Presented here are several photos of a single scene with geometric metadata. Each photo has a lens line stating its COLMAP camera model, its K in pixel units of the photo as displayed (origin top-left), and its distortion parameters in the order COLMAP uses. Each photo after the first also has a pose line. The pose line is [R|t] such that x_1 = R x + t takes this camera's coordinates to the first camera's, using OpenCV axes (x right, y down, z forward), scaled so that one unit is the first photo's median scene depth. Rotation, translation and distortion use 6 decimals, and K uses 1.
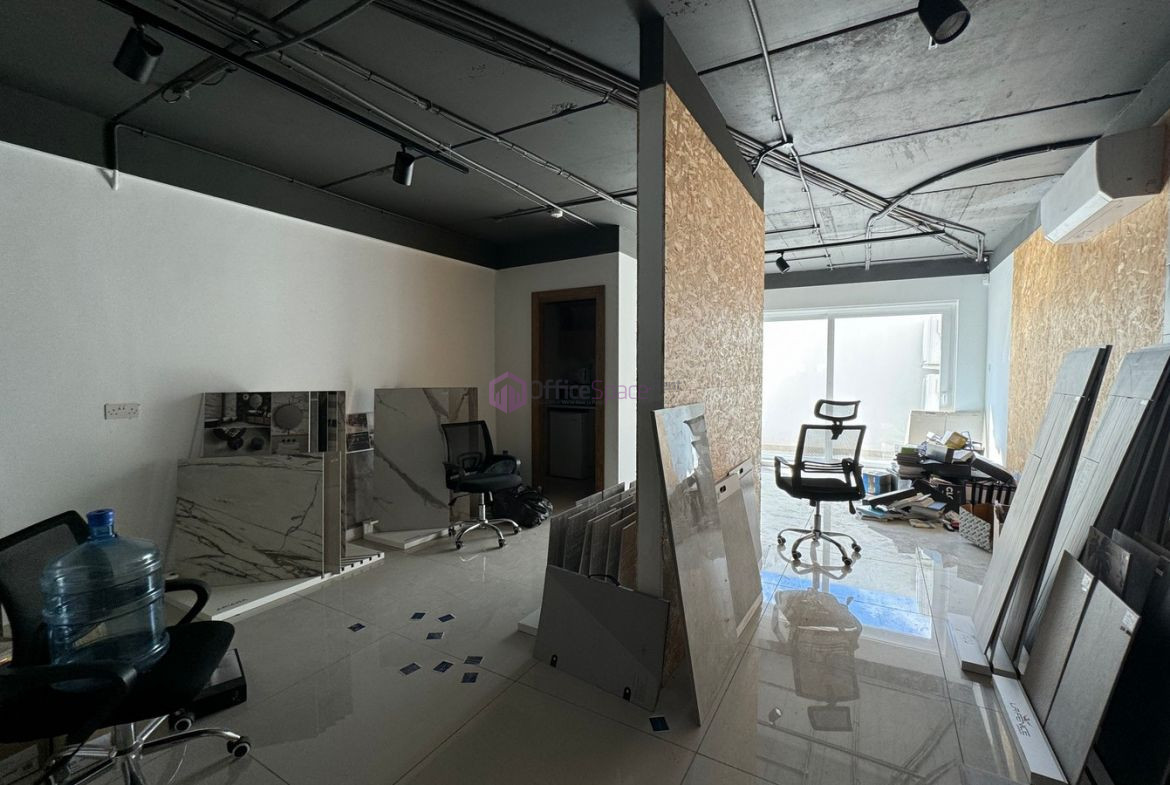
lens RADIAL K [[501.5, 0, 583.8], [0, 501.5, 397.4], [0, 0, 1]] dist [-0.015718, -0.000286]
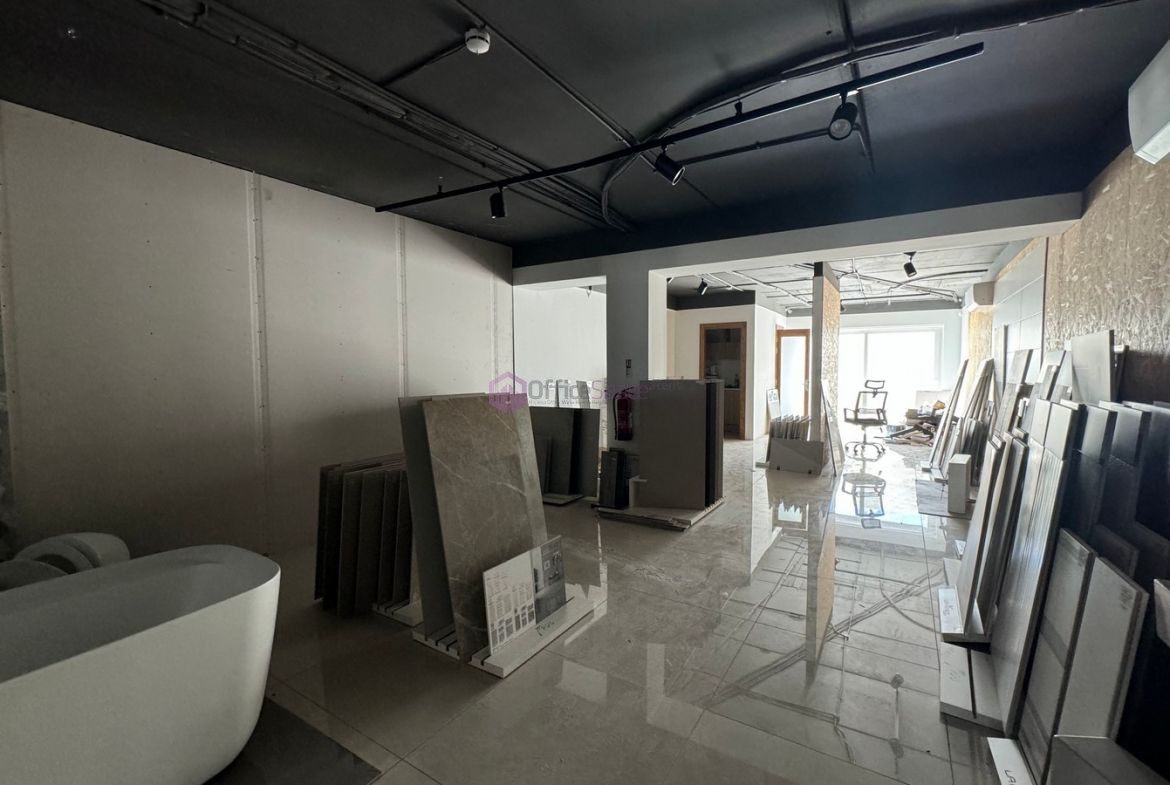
lens RADIAL K [[501.5, 0, 584.5], [0, 501.5, 395.0], [0, 0, 1]] dist [-0.015718, -0.000286]
pose [[0.999421, -0.002493, -0.033946, -0.528273], [0.002758, 0.999966, 0.007757, 0.036610], [0.033926, -0.007846, 0.999394, -0.943027]]
